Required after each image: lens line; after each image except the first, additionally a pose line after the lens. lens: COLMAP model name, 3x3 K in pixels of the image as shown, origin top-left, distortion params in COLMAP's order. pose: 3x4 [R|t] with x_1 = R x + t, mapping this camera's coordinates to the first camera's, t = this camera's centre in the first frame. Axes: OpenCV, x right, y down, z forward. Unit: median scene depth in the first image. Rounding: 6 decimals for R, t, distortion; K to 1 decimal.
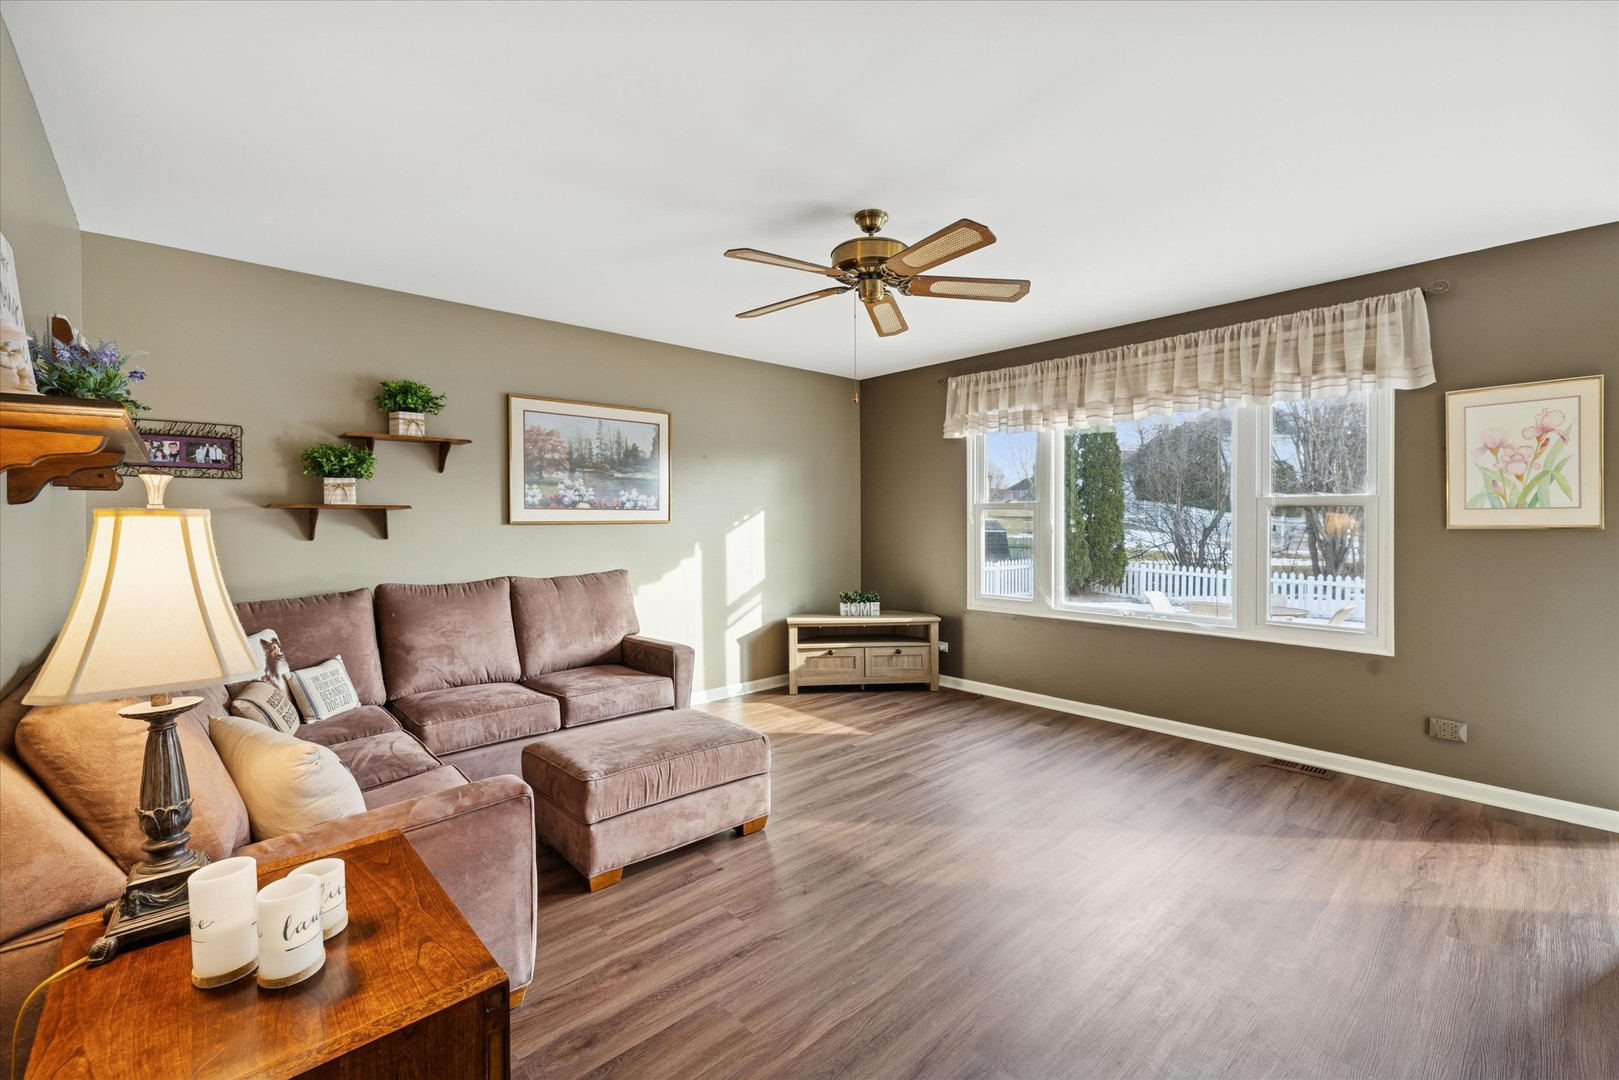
lens RADIAL K [[689.1, 0, 839.8], [0, 689.1, 529.2], [0, 0, 1]] dist [0.001194, 0.000148]
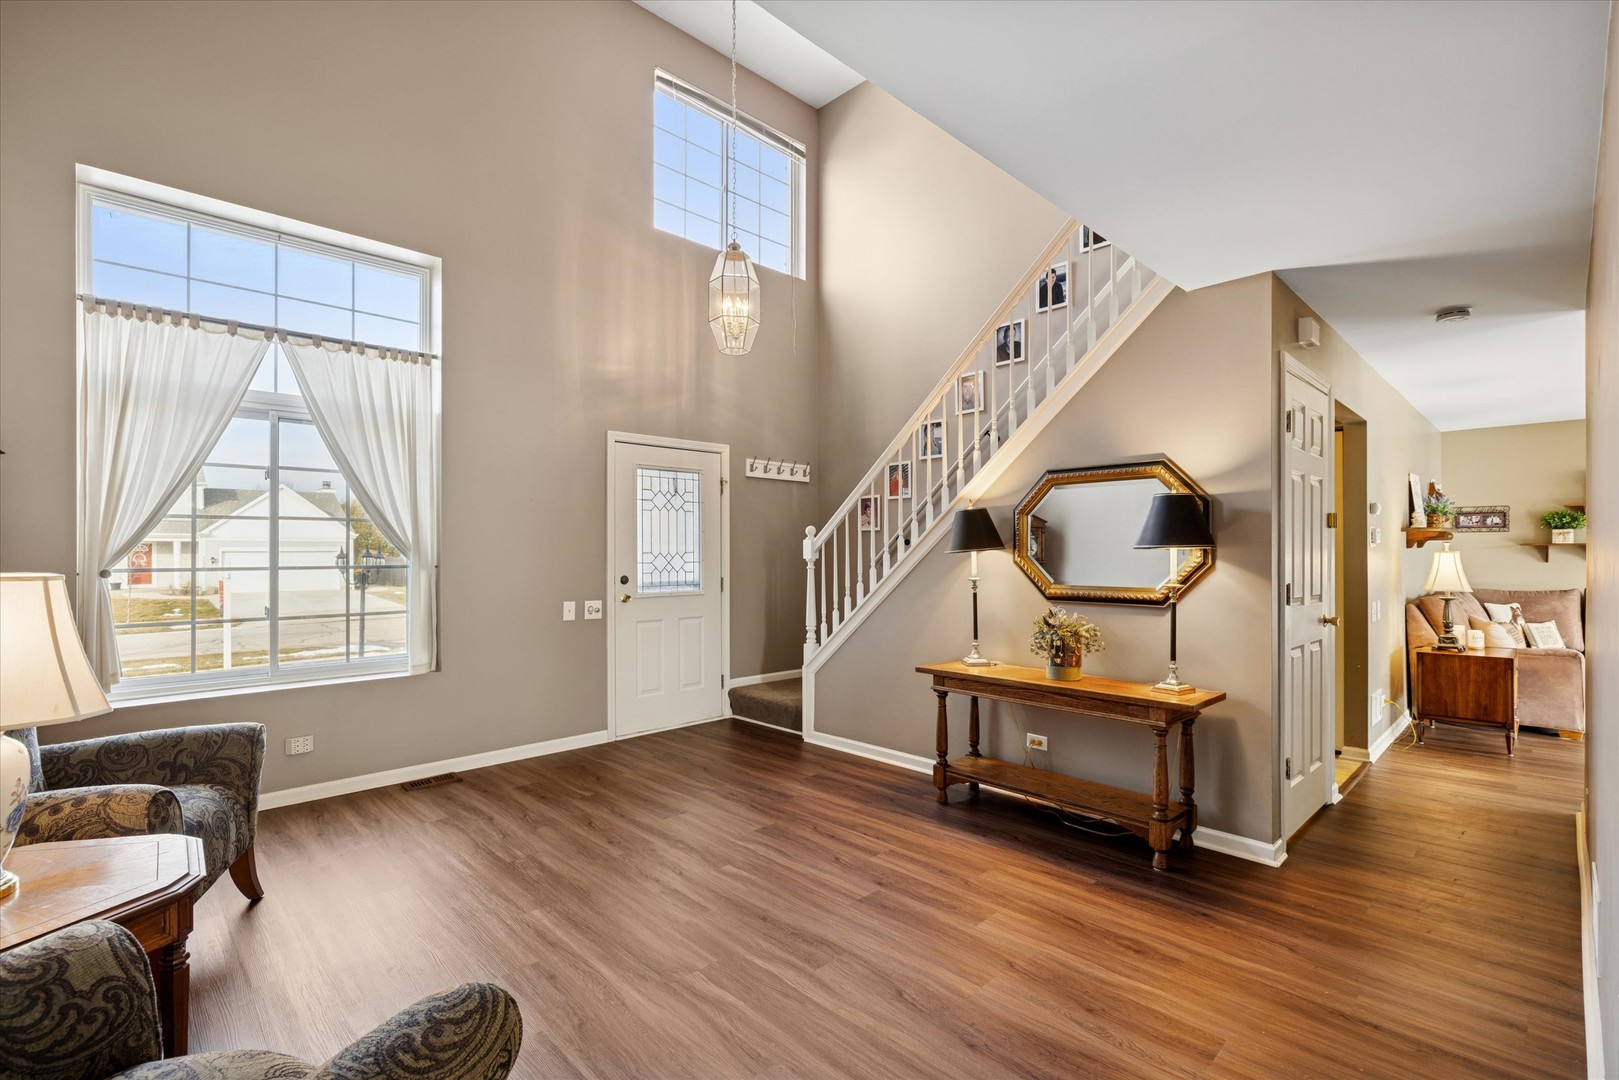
lens RADIAL K [[735.9, 0, 797.7], [0, 735.9, 549.0], [0, 0, 1]] dist [-0.000951, 0.001042]
pose [[0.003700, 0.003567, -0.999987, 1.360264], [-0.010258, 0.999941, 0.003529, -0.006794], [0.999941, 0.010245, 0.003736, -1.163481]]
